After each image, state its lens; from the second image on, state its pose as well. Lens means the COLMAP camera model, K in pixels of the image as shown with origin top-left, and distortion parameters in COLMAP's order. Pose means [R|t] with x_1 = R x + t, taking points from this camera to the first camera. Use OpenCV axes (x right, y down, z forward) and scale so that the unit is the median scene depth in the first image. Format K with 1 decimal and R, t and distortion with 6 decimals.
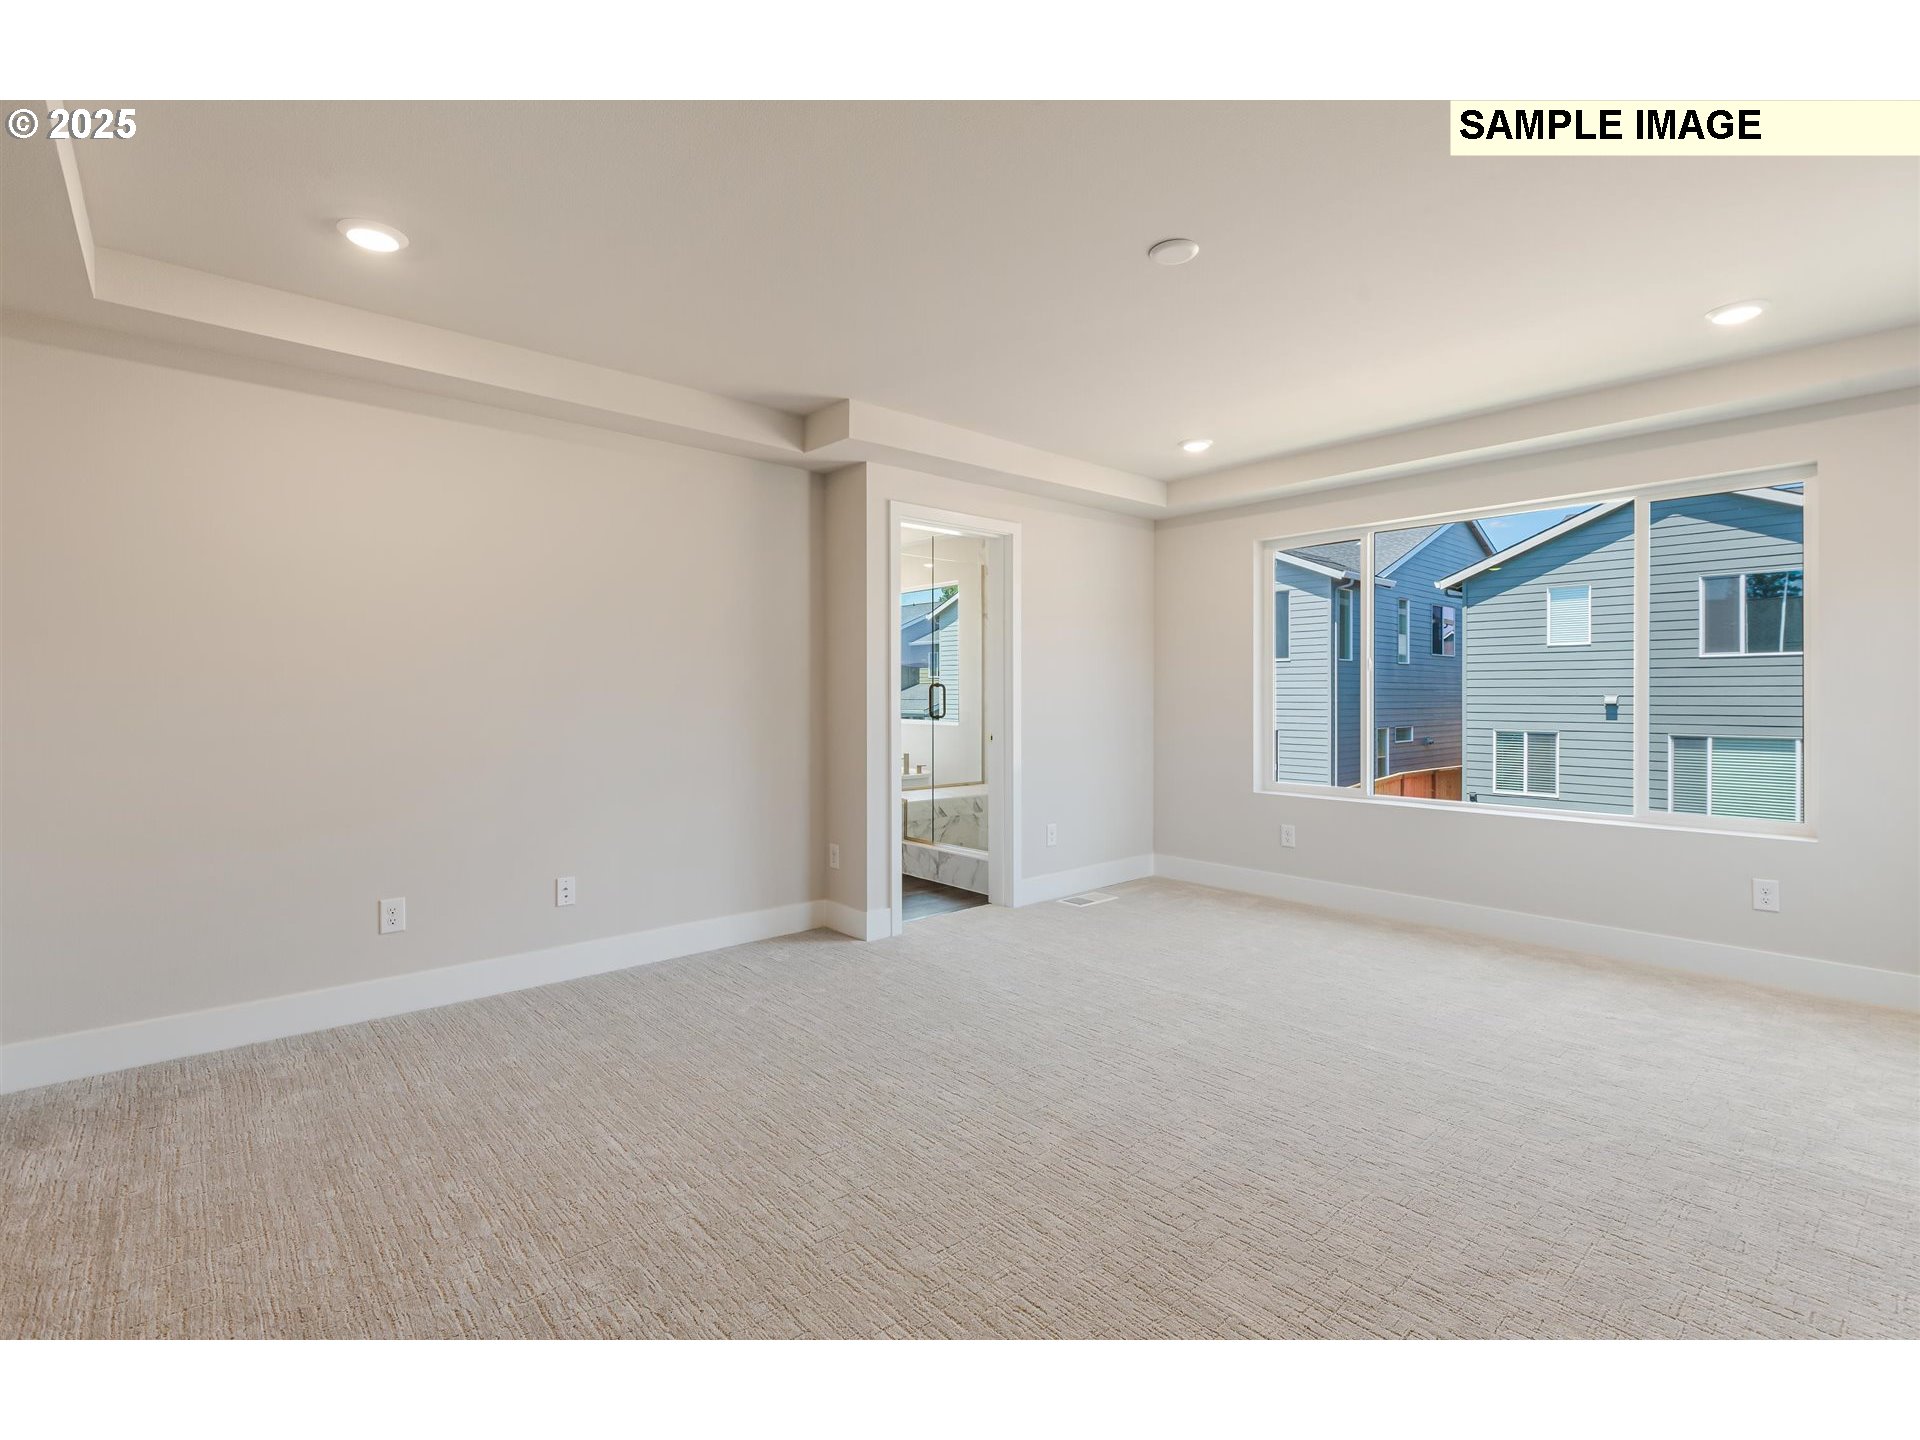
lens RADIAL K [[882.6, 0, 959.9], [0, 882.6, 702.8], [0, 0, 1]] dist [-0.010329, -0.000875]
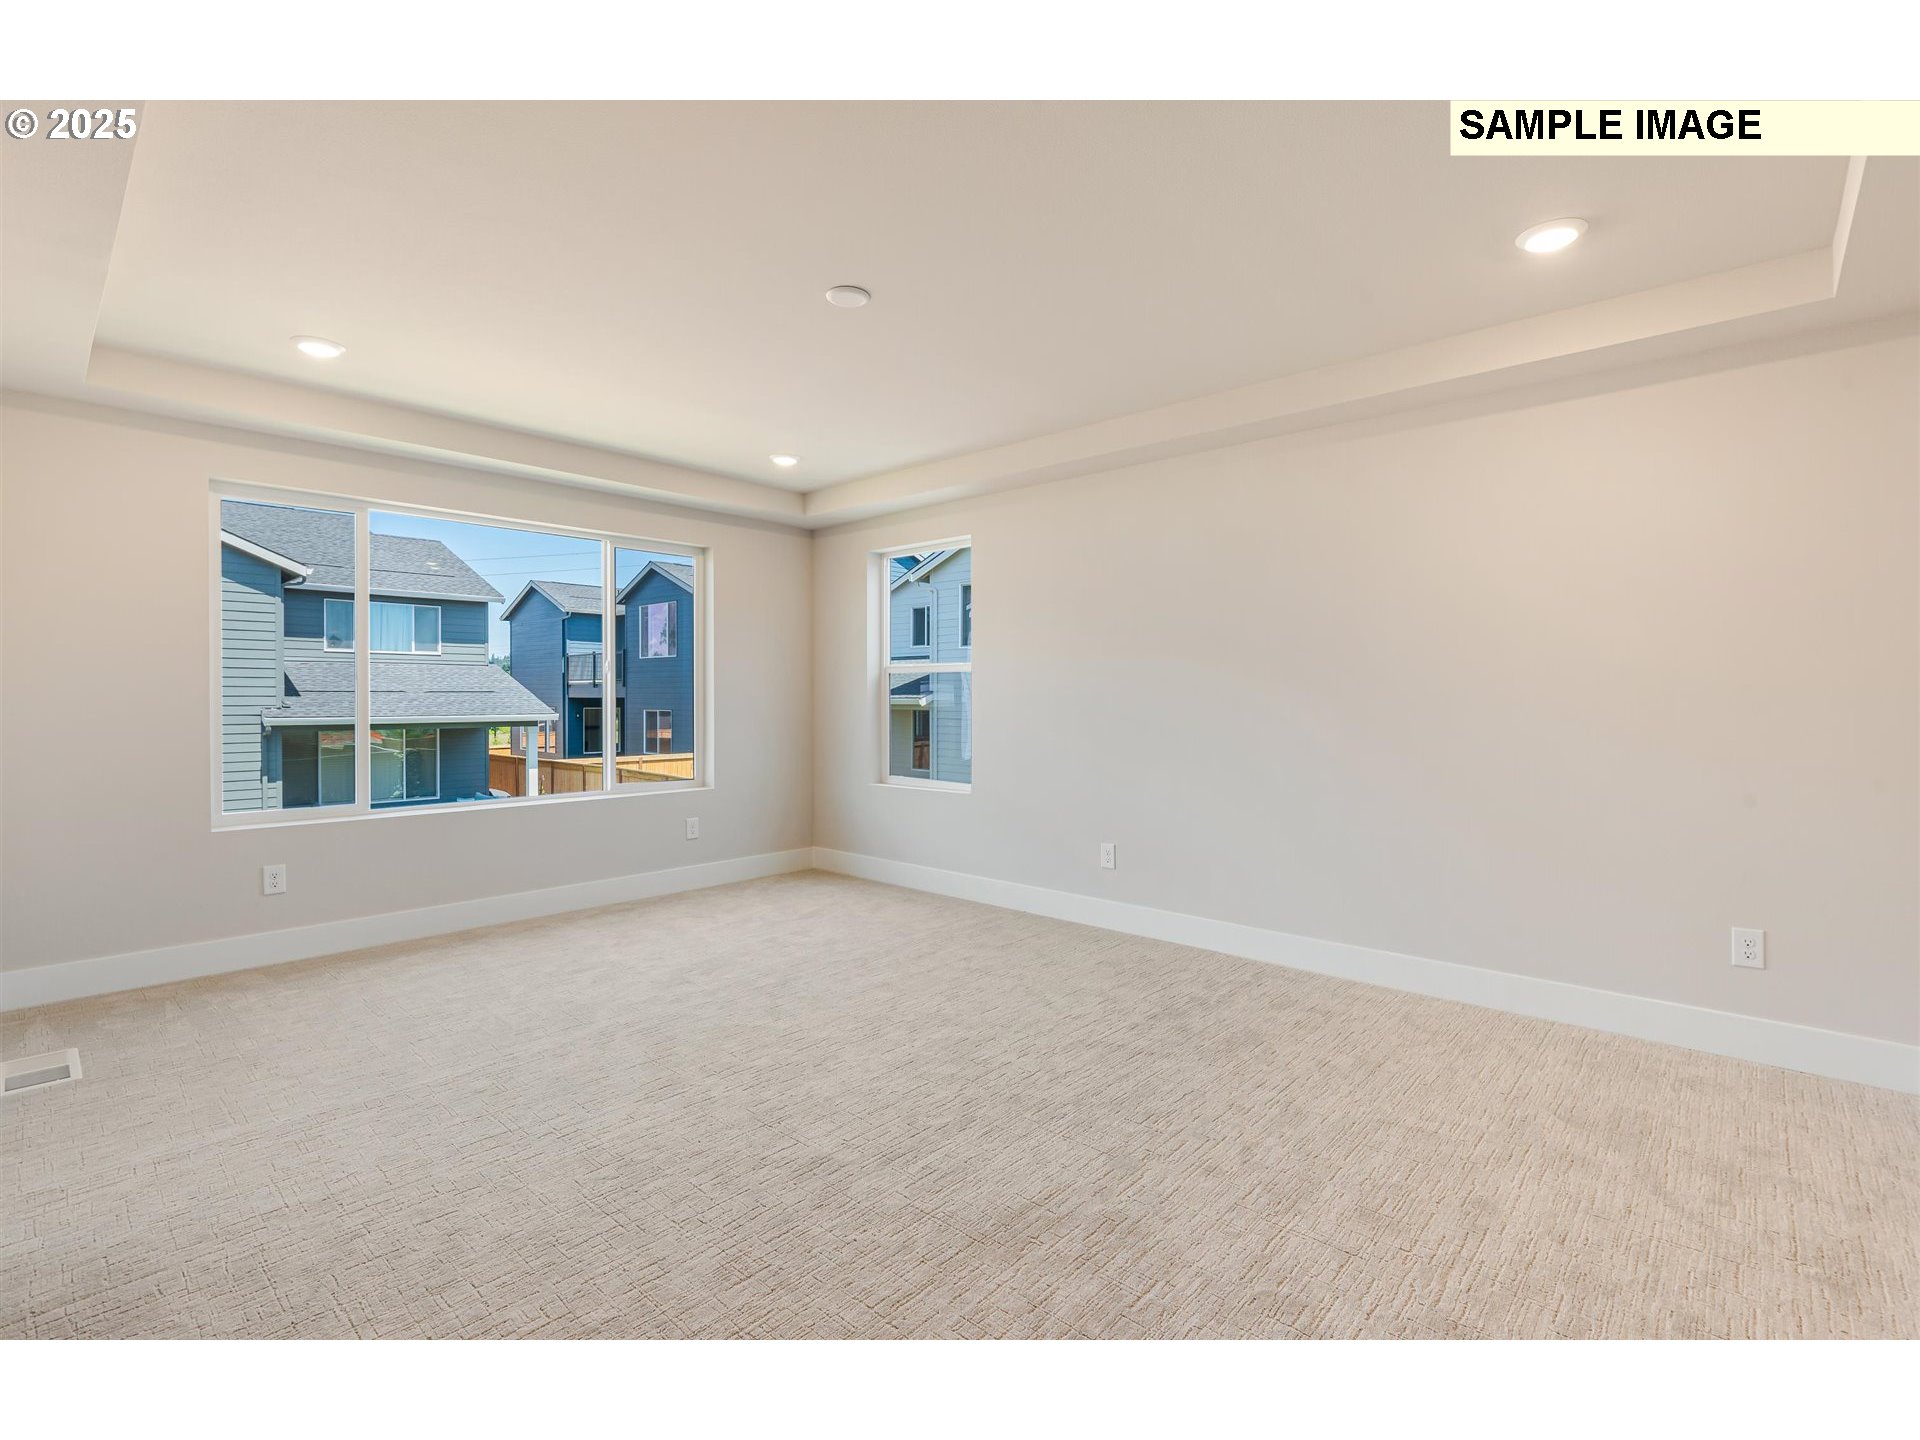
lens RADIAL K [[882.6, 0, 953.4], [0, 882.6, 708.0], [0, 0, 1]] dist [-0.010329, -0.000875]
pose [[-0.111298, -0.013458, 0.993696, -0.577596], [0.008148, 0.999862, 0.014454, -0.005500], [-0.993754, 0.009705, -0.111173, 0.647969]]
